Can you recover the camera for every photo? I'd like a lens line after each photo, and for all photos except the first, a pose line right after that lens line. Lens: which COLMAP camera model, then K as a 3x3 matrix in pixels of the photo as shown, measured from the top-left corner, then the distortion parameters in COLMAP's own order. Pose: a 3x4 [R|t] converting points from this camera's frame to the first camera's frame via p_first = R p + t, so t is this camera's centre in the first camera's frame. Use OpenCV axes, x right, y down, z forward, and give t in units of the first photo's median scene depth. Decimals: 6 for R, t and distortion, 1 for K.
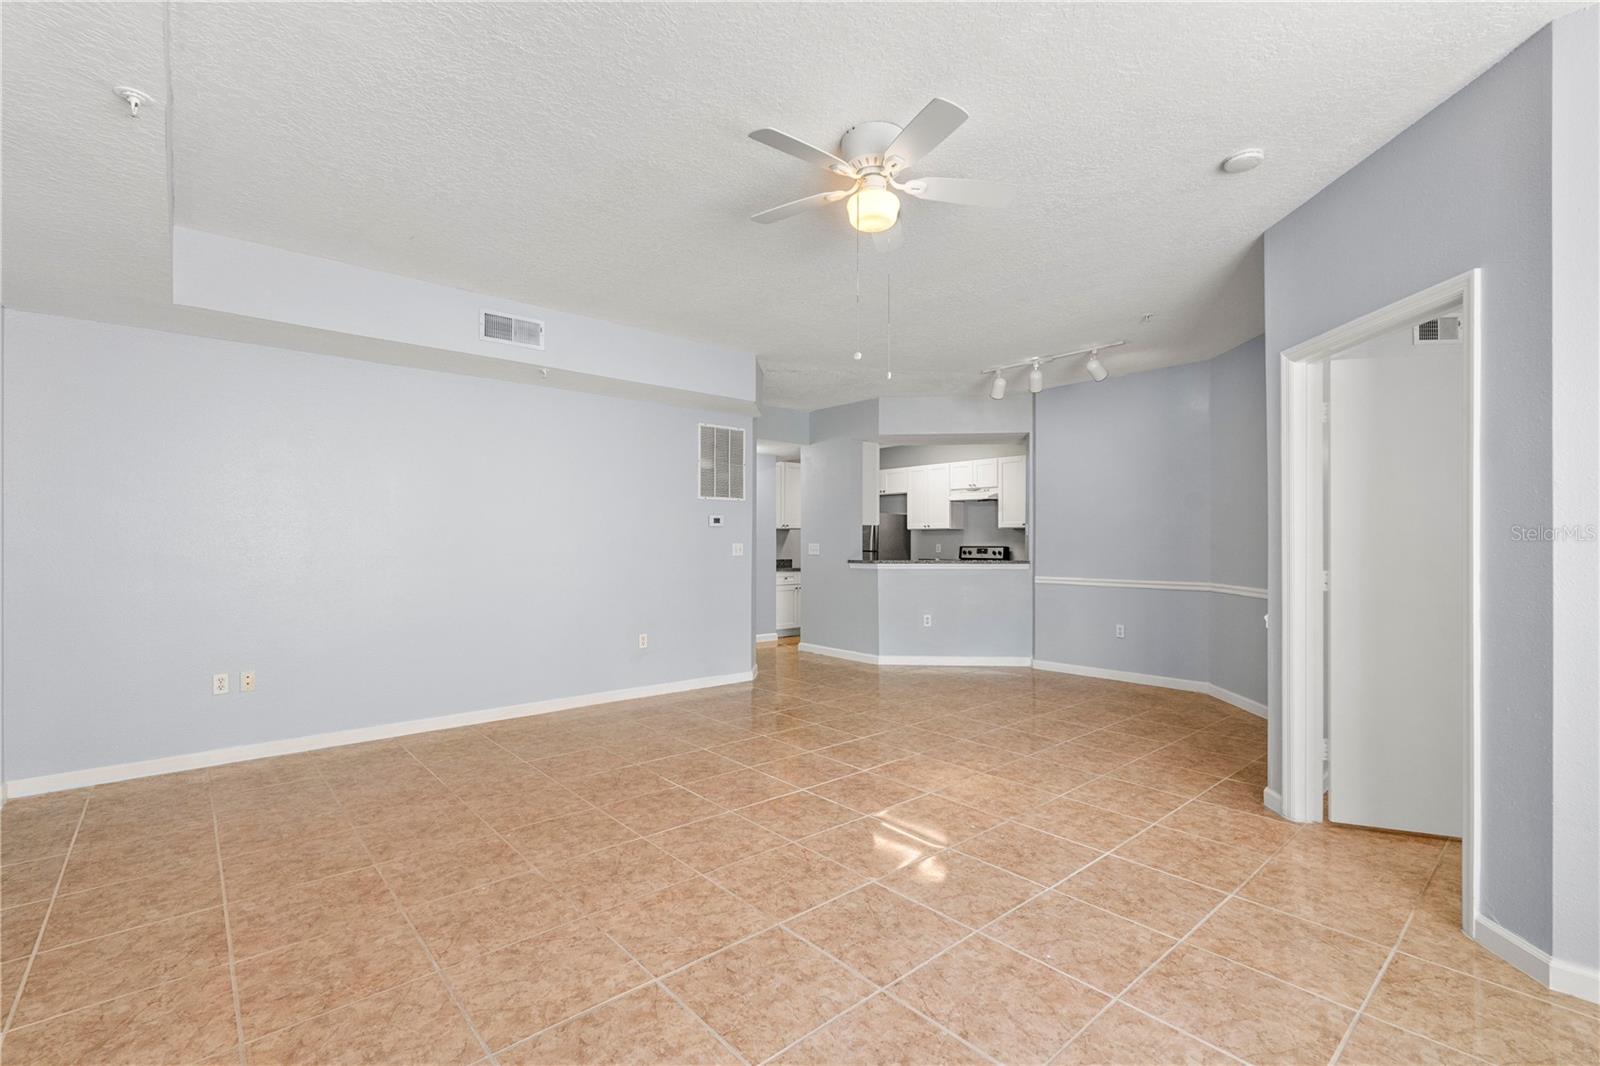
lens RADIAL K [[710.4, 0, 802.0], [0, 710.4, 526.9], [0, 0, 1]] dist [-0.001737, 0.000432]
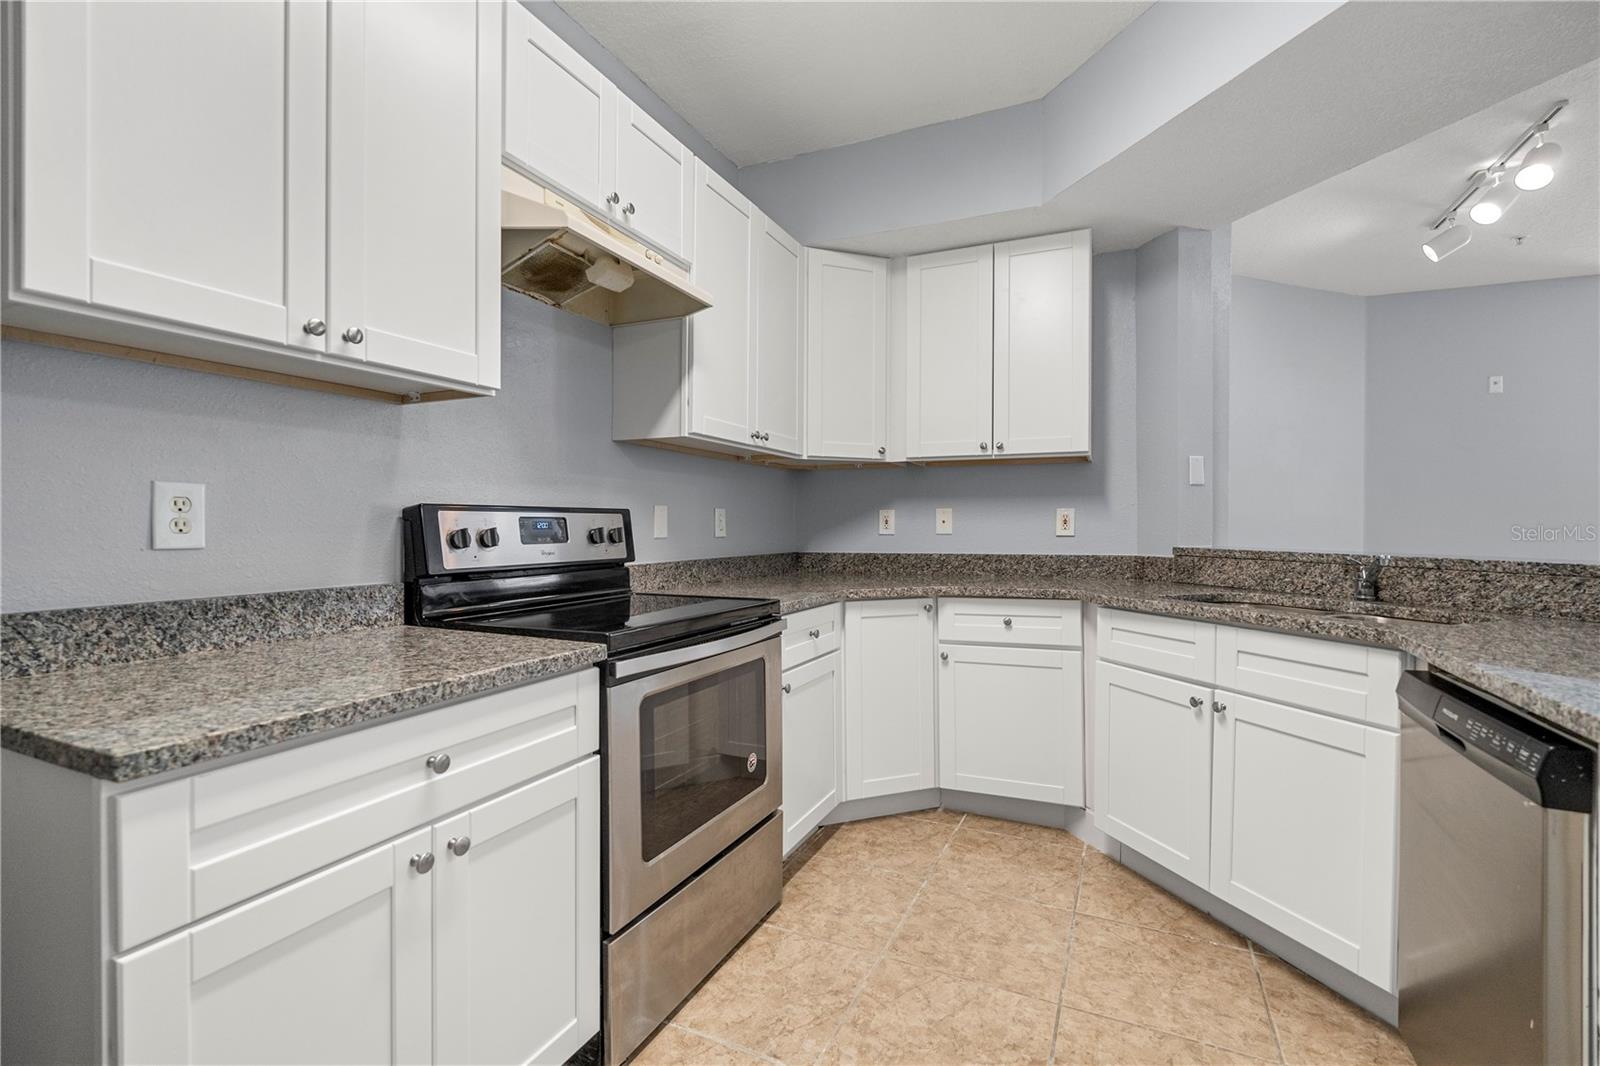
lens RADIAL K [[710.4, 0, 802.0], [0, 710.4, 526.9], [0, 0, 1]] dist [-0.001737, 0.000432]
pose [[-0.404762, -0.004947, 0.914409, 0.079009], [-0.025131, 0.999668, -0.005716, 0.079745], [-0.914077, -0.025294, -0.404752, 2.478929]]
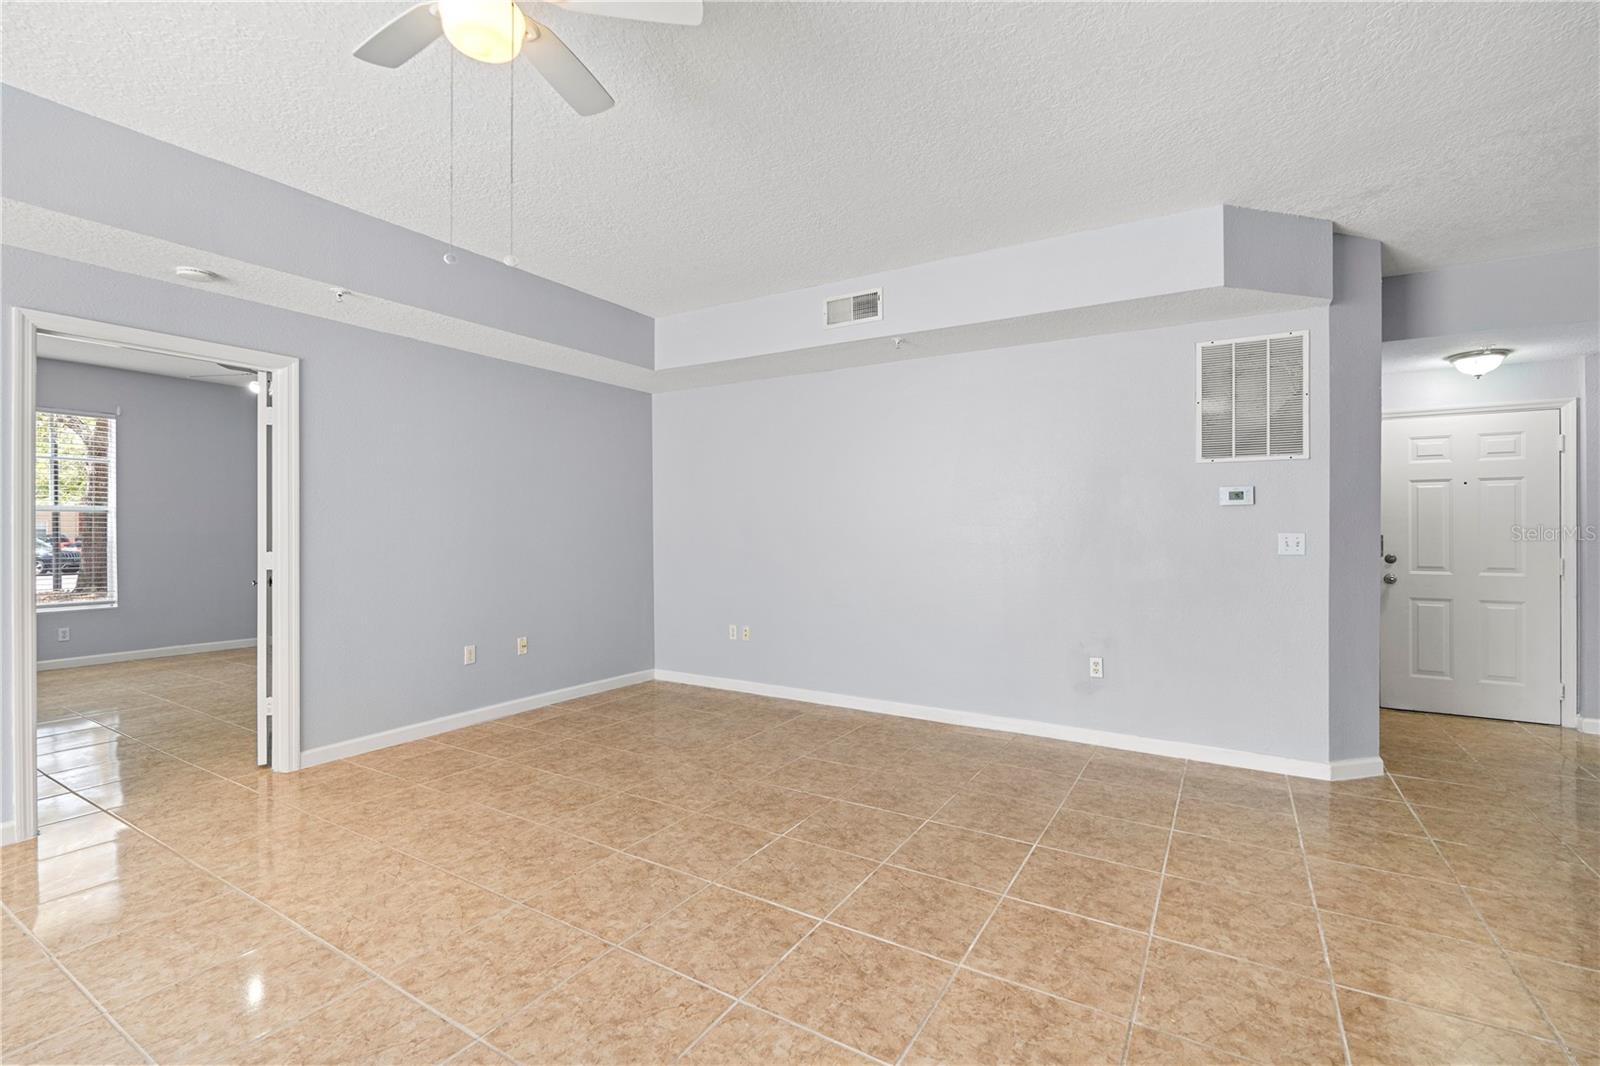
lens RADIAL K [[708.3, 0, 801.2], [0, 708.3, 529.3], [0, 0, 1]] dist [-0.002707, -0.000338]
pose [[0.296634, -0.000795, -0.954991, 0.541243], [0.017530, 0.999836, 0.004613, 0.016608], [0.954830, -0.018110, 0.296599, 0.725076]]
